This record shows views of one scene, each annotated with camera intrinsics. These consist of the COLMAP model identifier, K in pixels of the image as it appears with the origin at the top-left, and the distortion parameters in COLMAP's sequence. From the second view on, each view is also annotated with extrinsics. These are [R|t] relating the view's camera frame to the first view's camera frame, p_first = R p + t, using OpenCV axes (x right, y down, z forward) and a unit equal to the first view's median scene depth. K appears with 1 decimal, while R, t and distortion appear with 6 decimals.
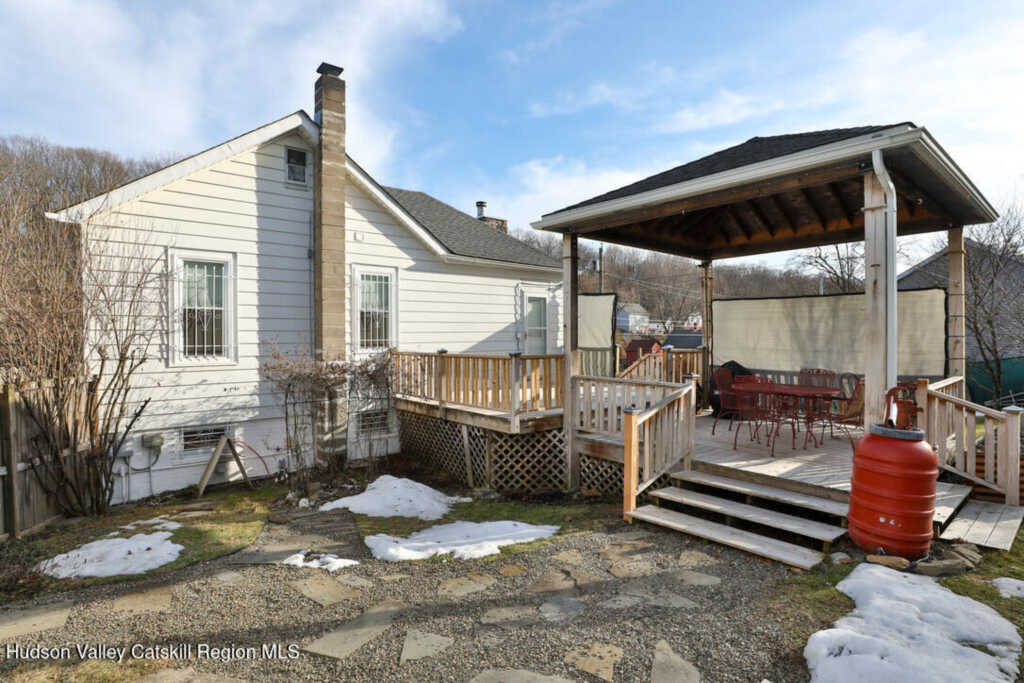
lens RADIAL K [[514.6, 0, 509.5], [0, 514.6, 343.0], [0, 0, 1]] dist [-0.027540, 0.000530]
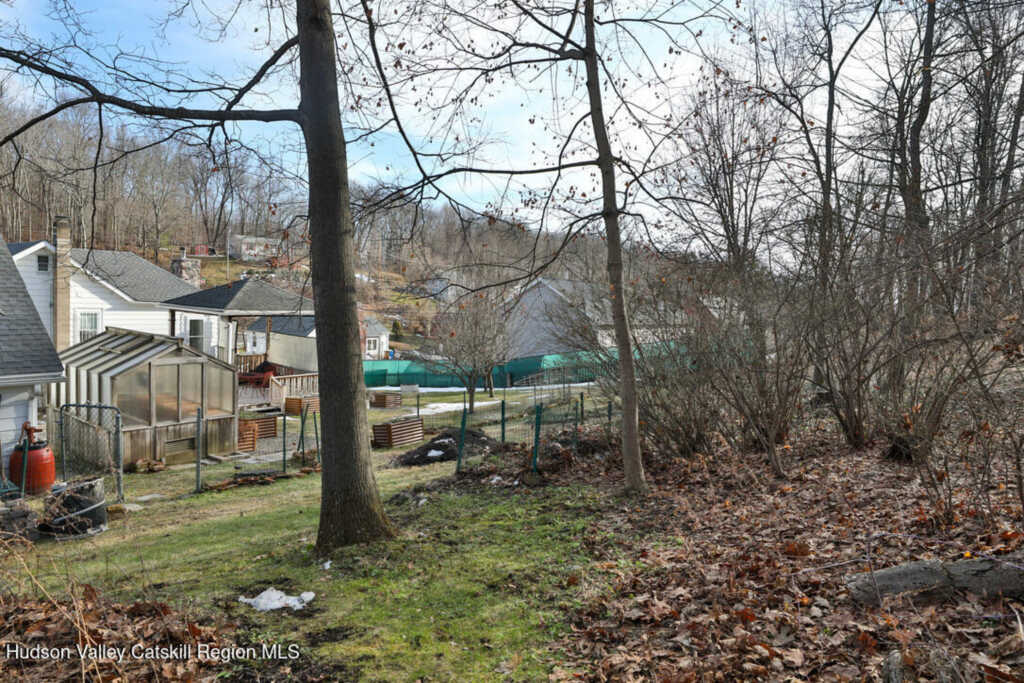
lens RADIAL K [[626.4, 0, 512.0], [0, 626.4, 341.5], [0, 0, 1]] dist [-0.000999, -0.000441]
pose [[0.972591, 0.033912, 0.230036, 0.876471], [-0.049040, 0.996971, 0.060366, -0.278944], [-0.227292, -0.069992, 0.971308, -1.954016]]
